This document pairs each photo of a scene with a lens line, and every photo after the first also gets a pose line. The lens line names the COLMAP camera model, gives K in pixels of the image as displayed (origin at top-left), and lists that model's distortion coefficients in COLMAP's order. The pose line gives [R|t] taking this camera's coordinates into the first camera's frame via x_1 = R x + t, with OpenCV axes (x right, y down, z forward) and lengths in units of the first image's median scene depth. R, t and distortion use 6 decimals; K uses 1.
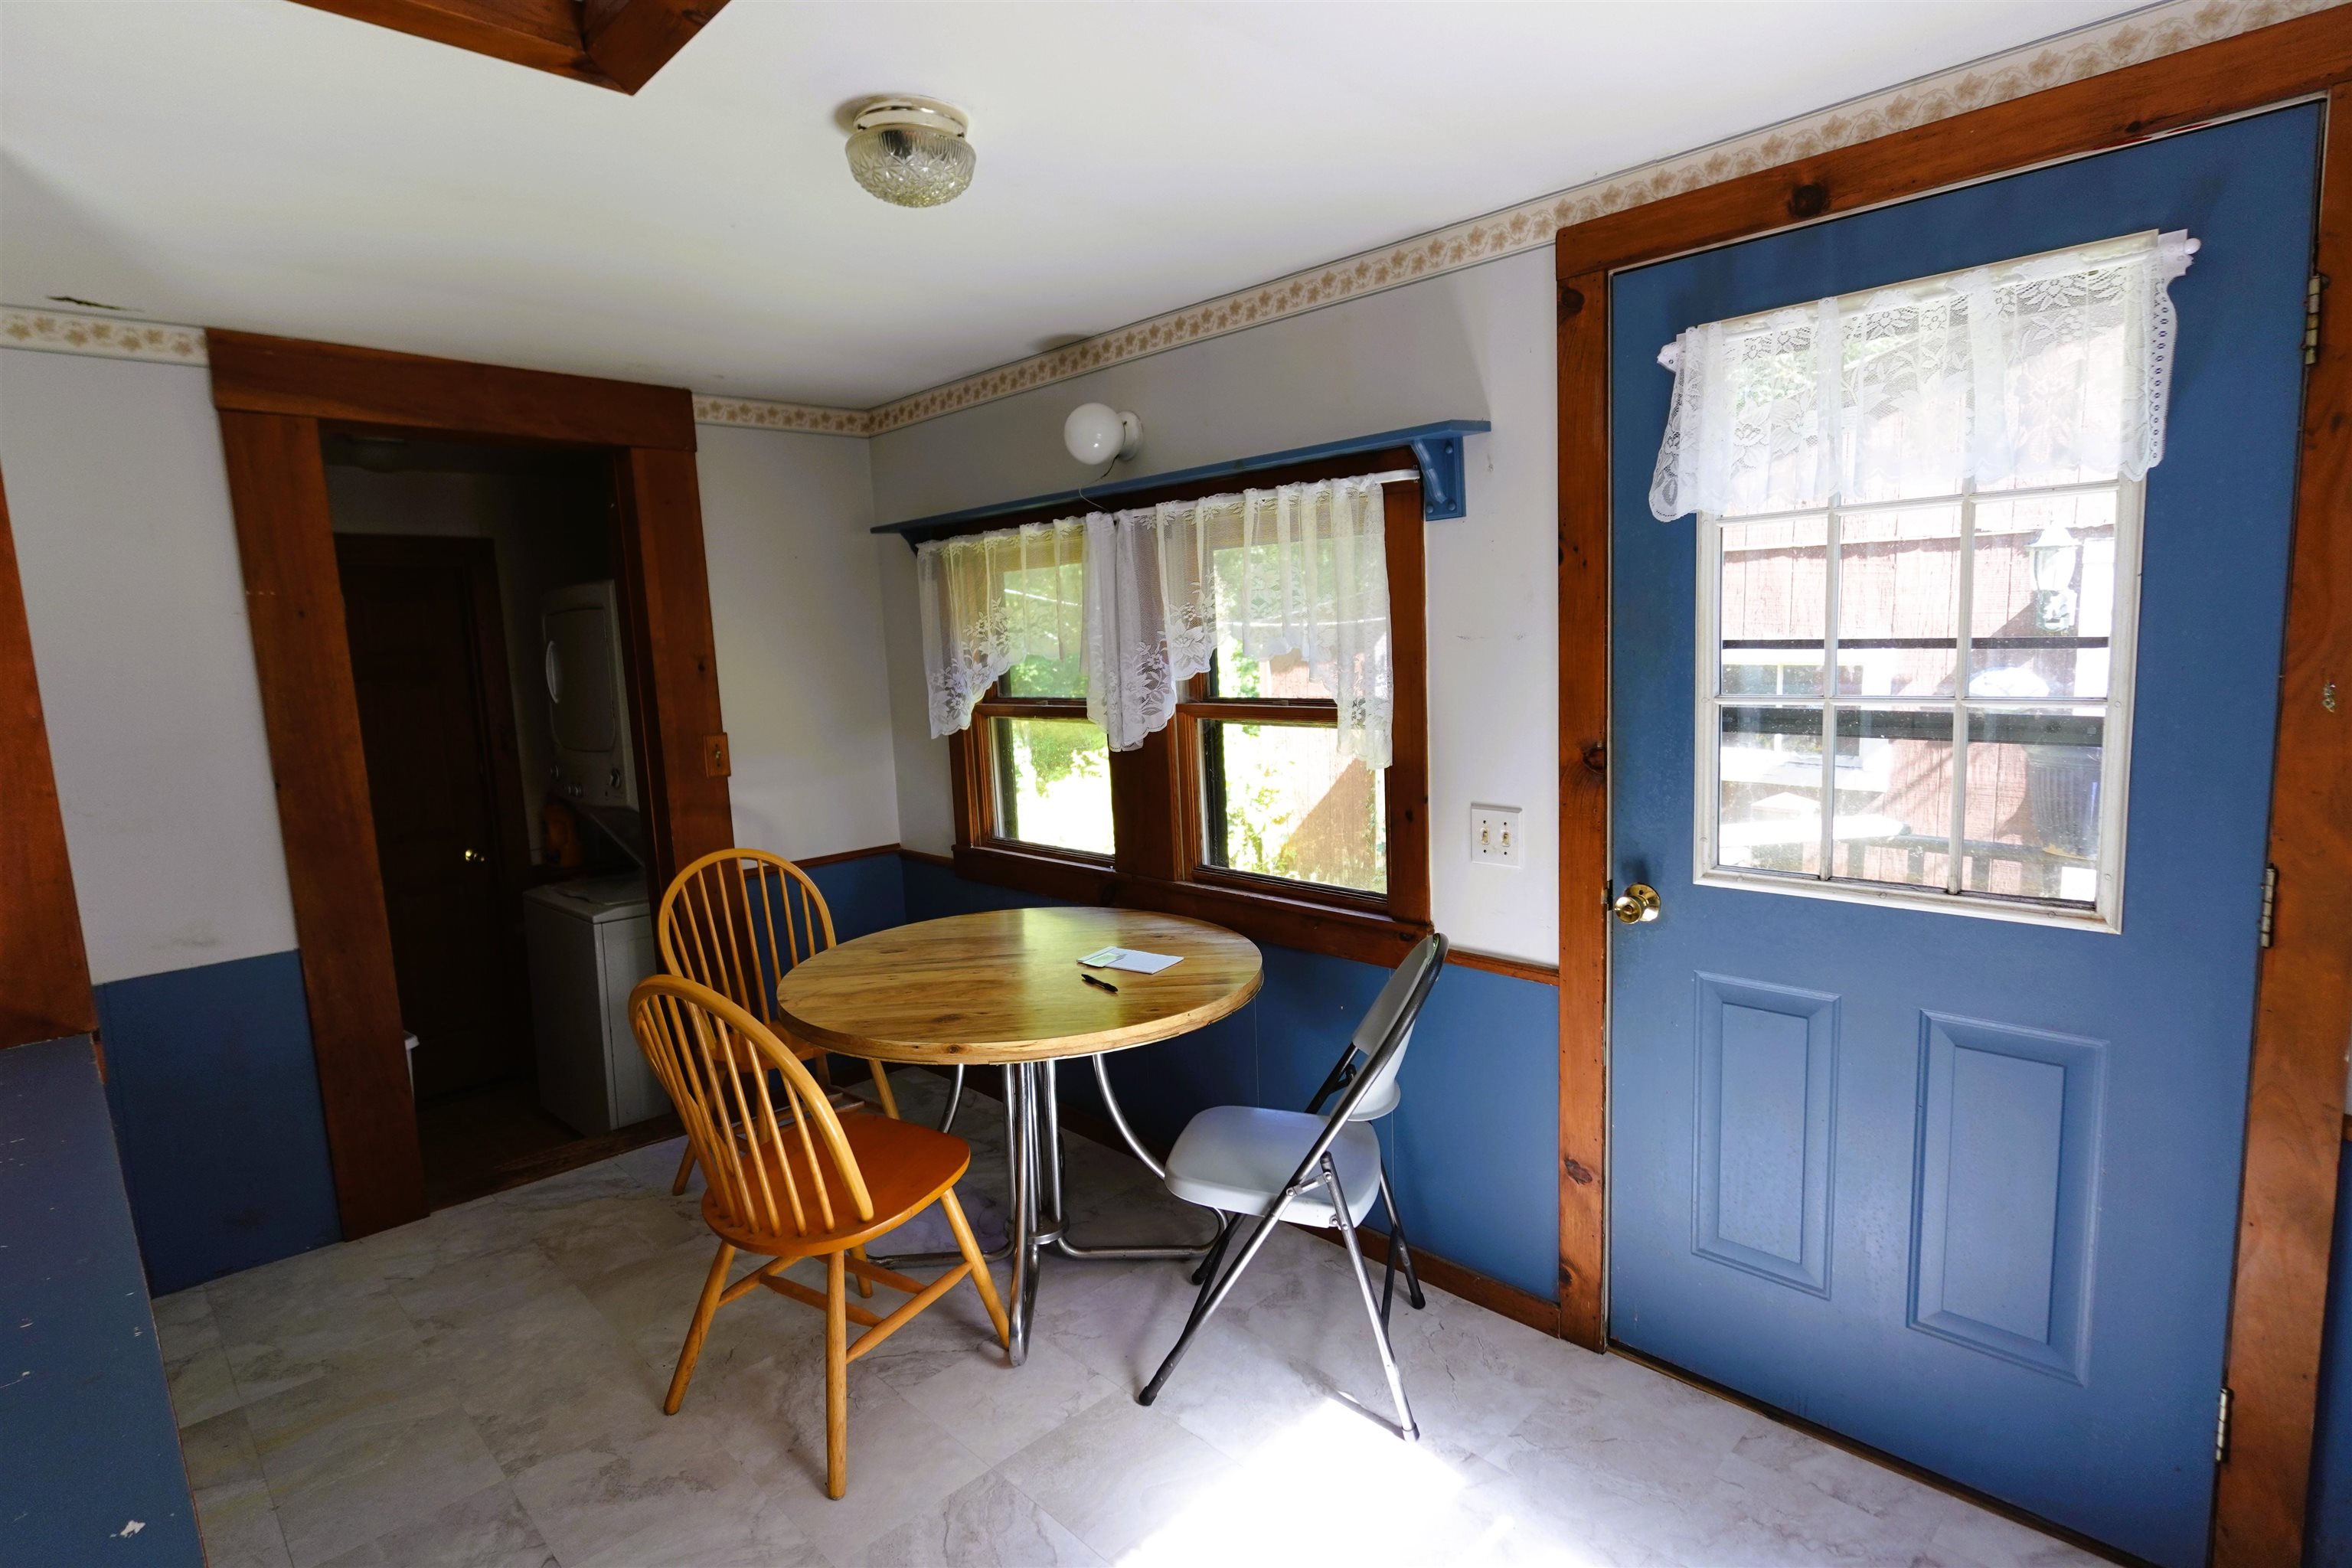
lens RADIAL K [[1180.5, 0, 1180.1], [0, 1180.5, 781.9], [0, 0, 1]] dist [-0.001779, -0.001559]
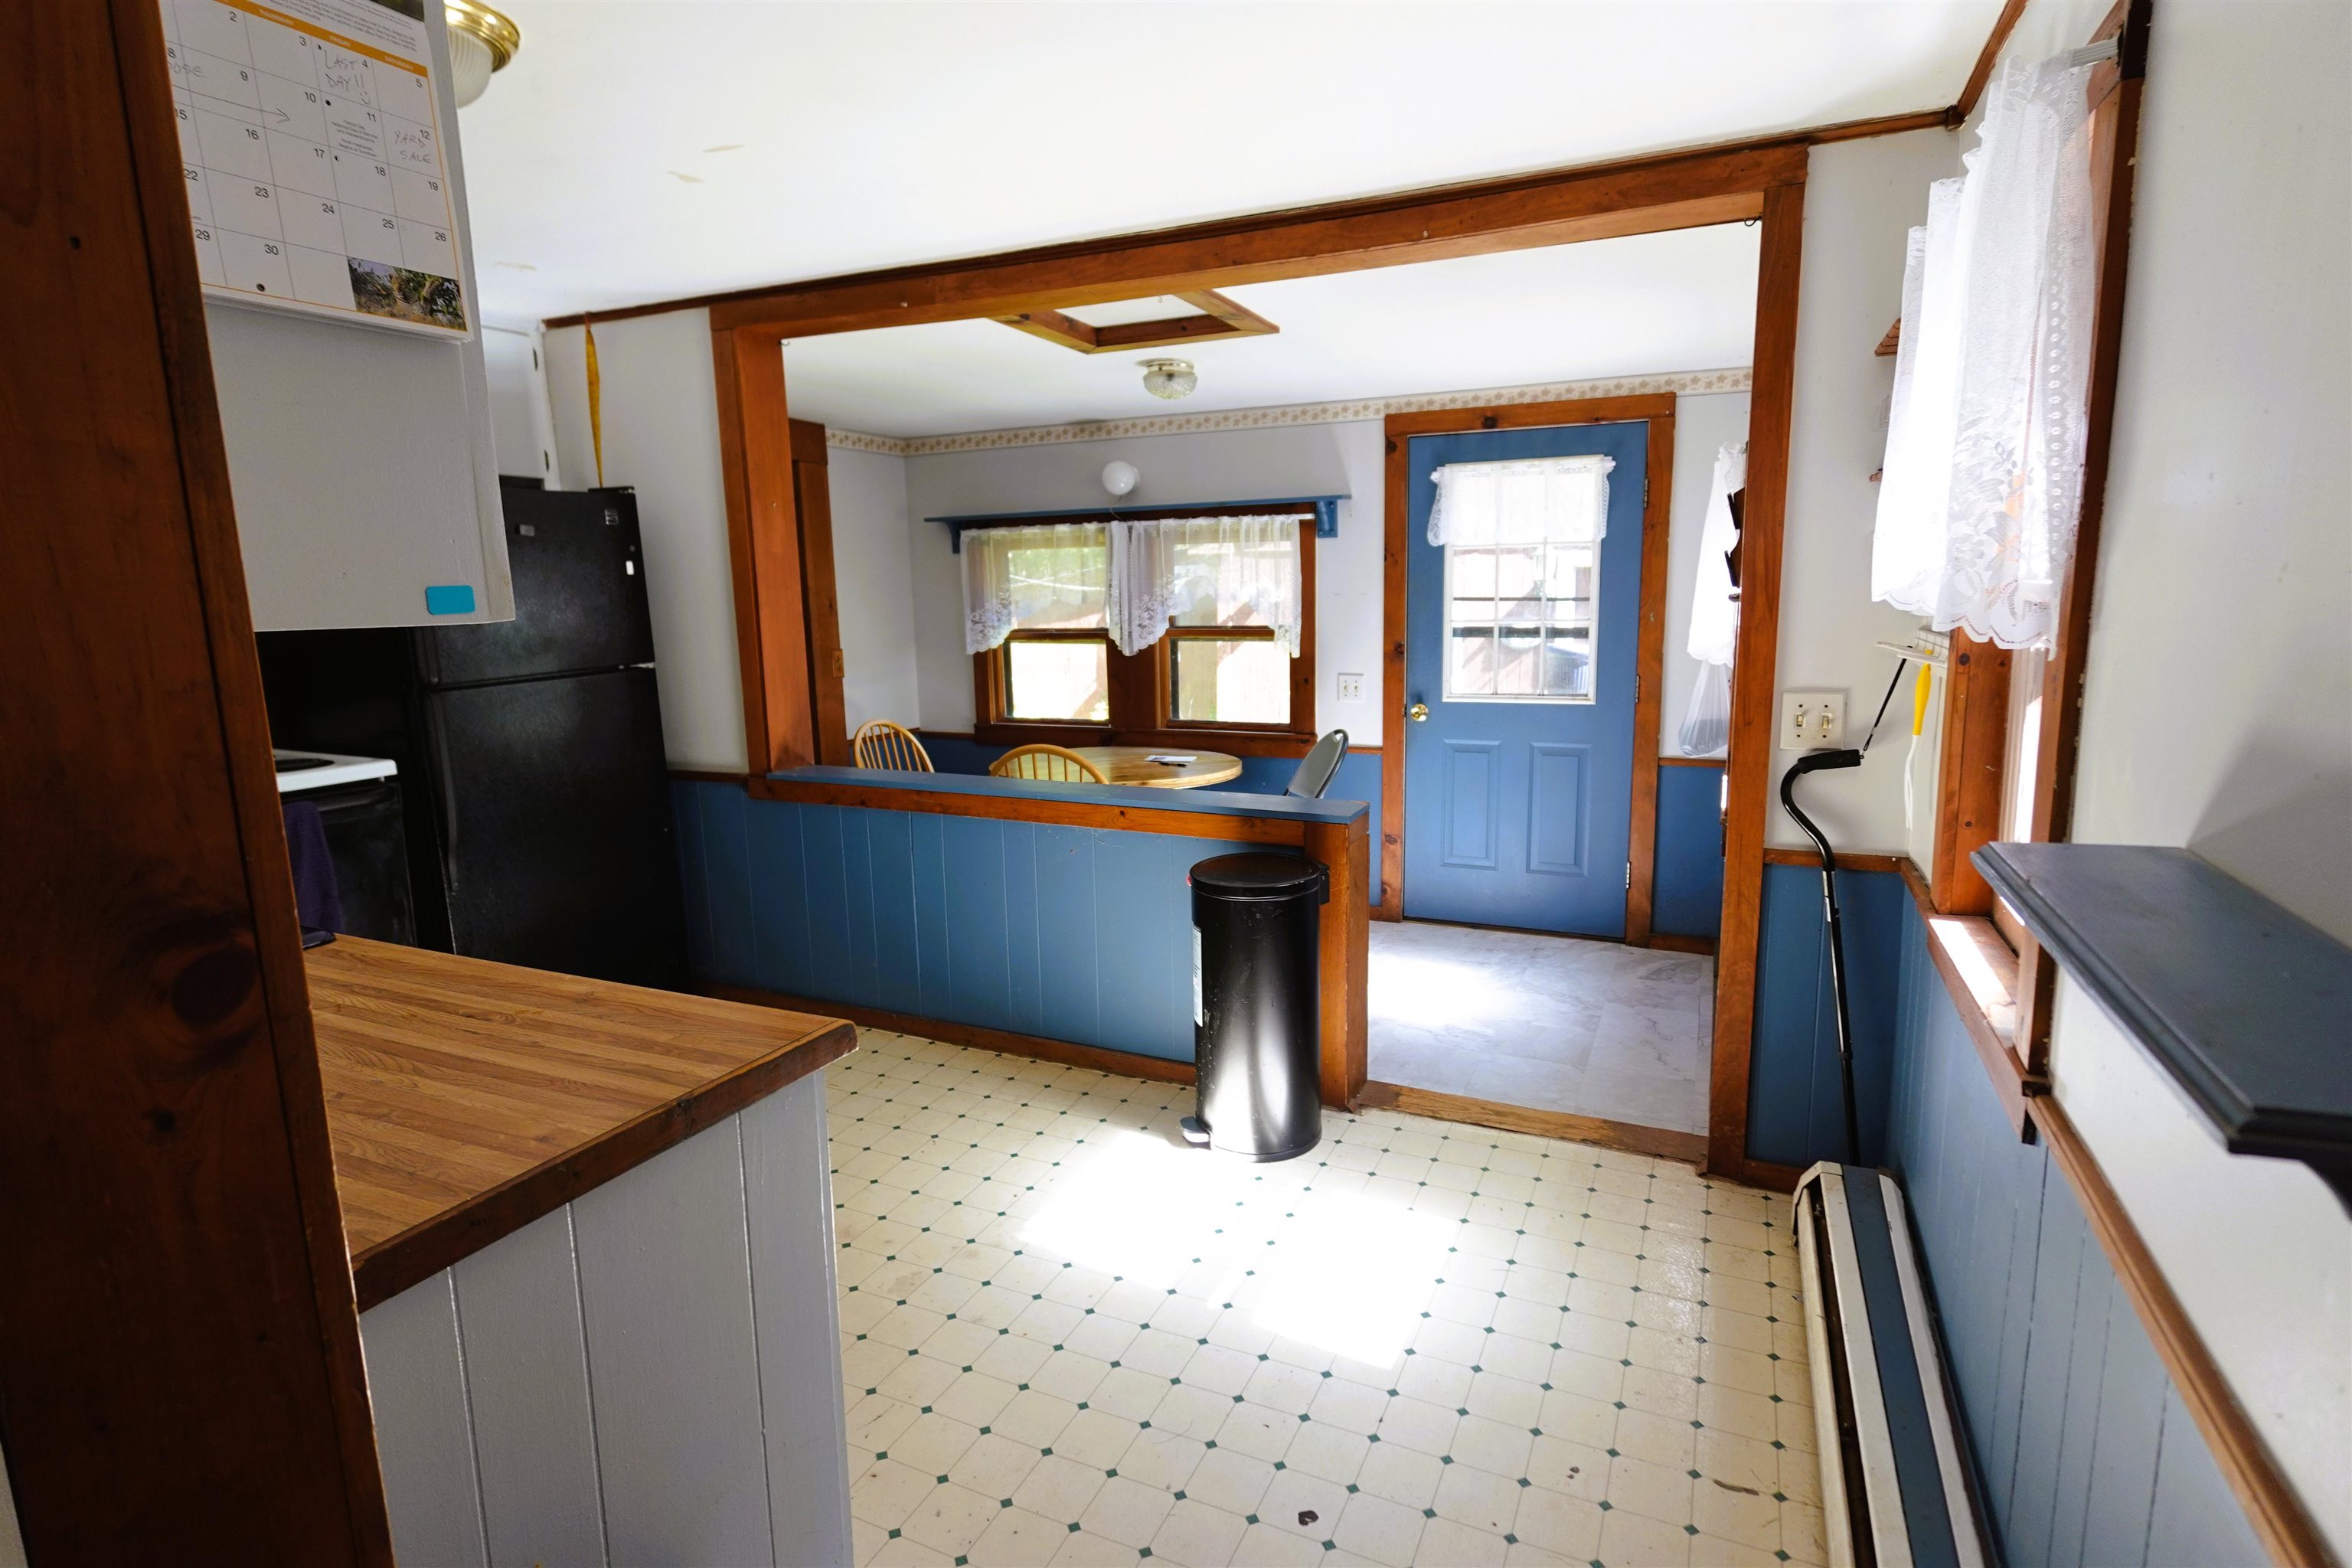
lens RADIAL K [[1182.9, 0, 1173.8], [0, 1182.9, 779.6], [0, 0, 1]] dist [-0.000225, -0.000087]
pose [[0.934549, -0.032174, 0.354377, -0.770337], [0.024783, 0.999371, 0.025377, 0.144605], [-0.354970, -0.014934, 0.934758, -0.860745]]
